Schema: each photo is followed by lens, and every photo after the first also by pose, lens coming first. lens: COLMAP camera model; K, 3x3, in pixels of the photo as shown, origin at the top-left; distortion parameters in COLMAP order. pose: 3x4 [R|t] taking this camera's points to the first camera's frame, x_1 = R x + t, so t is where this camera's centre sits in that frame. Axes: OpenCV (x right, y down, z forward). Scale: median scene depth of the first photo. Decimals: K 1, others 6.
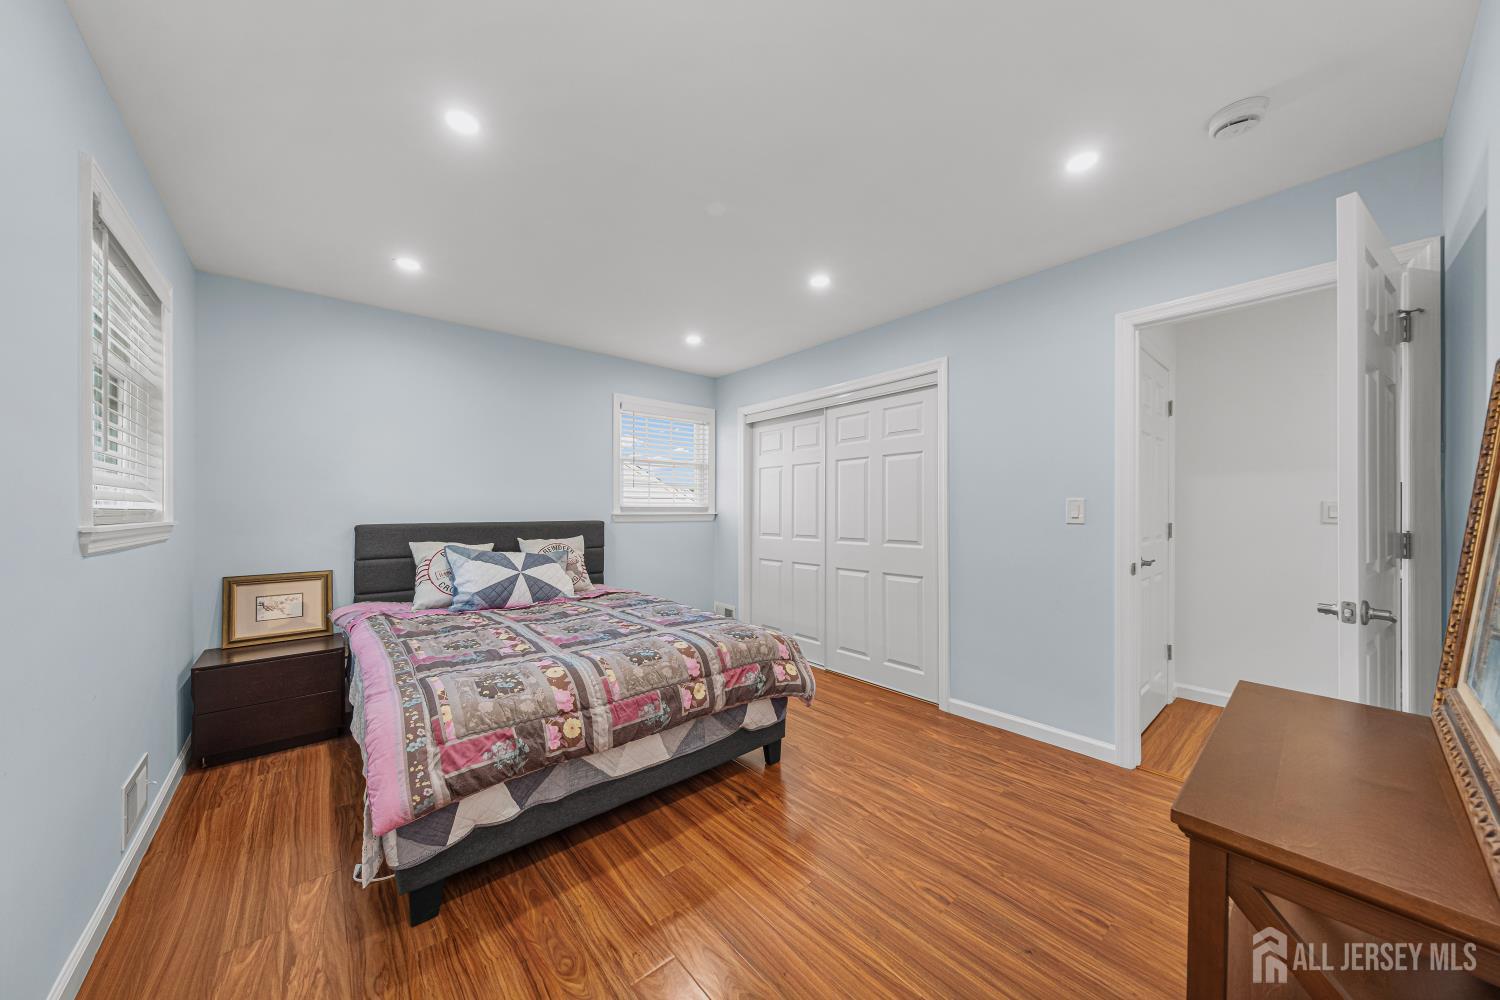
lens RADIAL K [[508.0, 0, 751.9], [0, 508.0, 510.2], [0, 0, 1]] dist [0.012806, 0.000114]
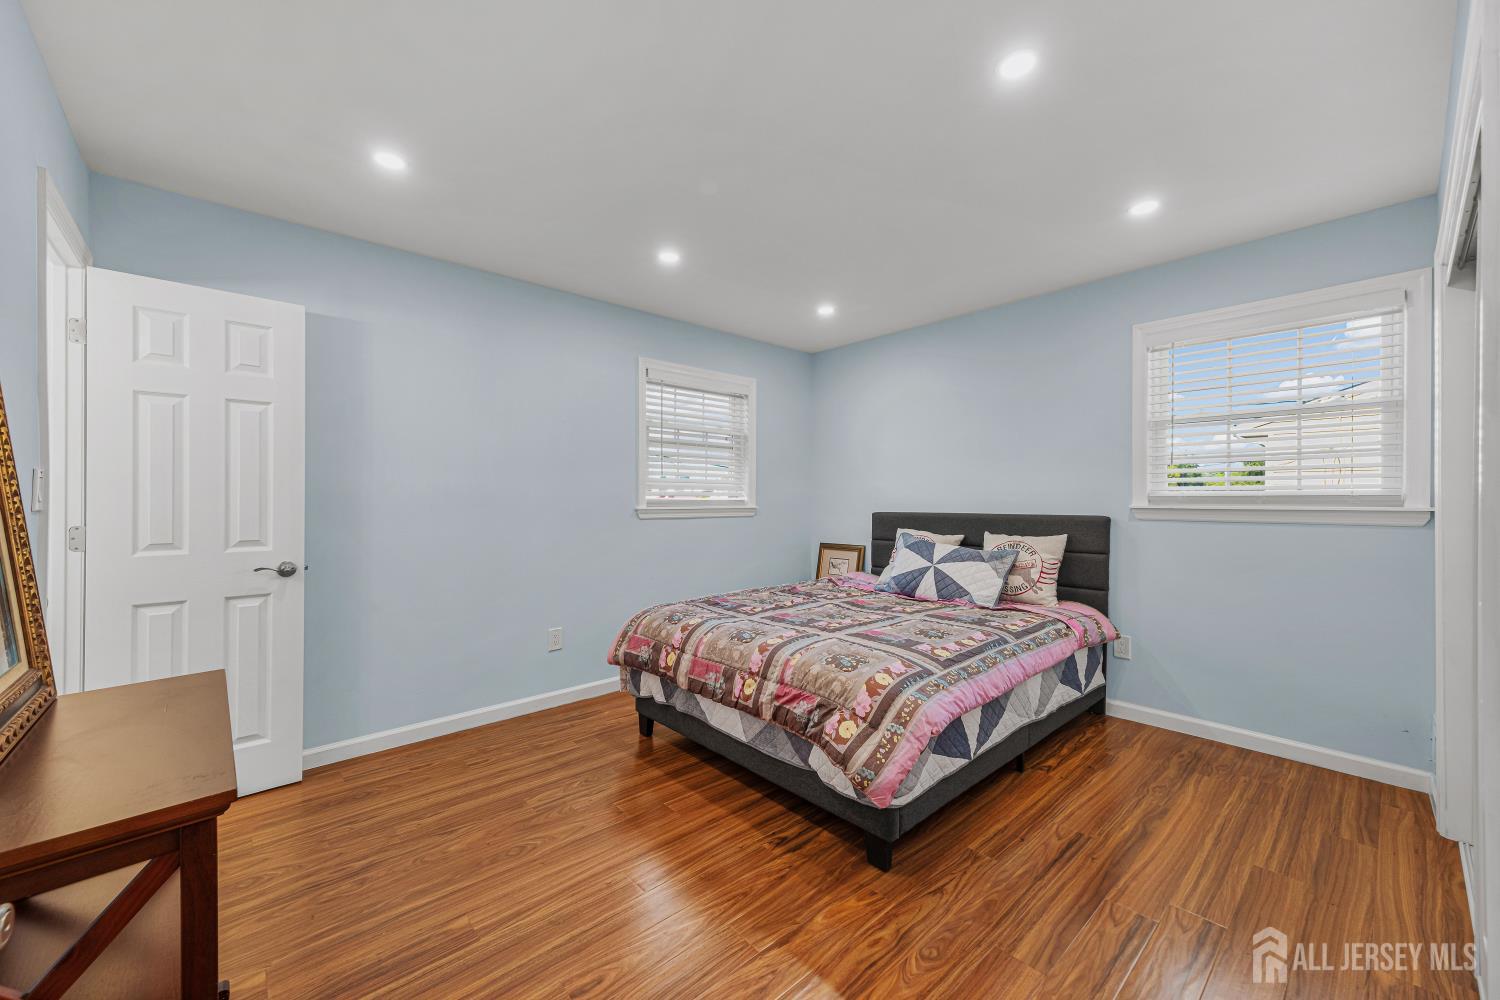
lens RADIAL K [[568.7, 0, 728.1], [0, 568.7, 495.9], [0, 0, 1]] dist [0.014731, 0.000119]
pose [[0.011329, -0.006763, -0.999913, 0.971597], [-0.001984, 0.999975, -0.006786, -0.001723], [0.999934, 0.002060, 0.011315, 0.931895]]
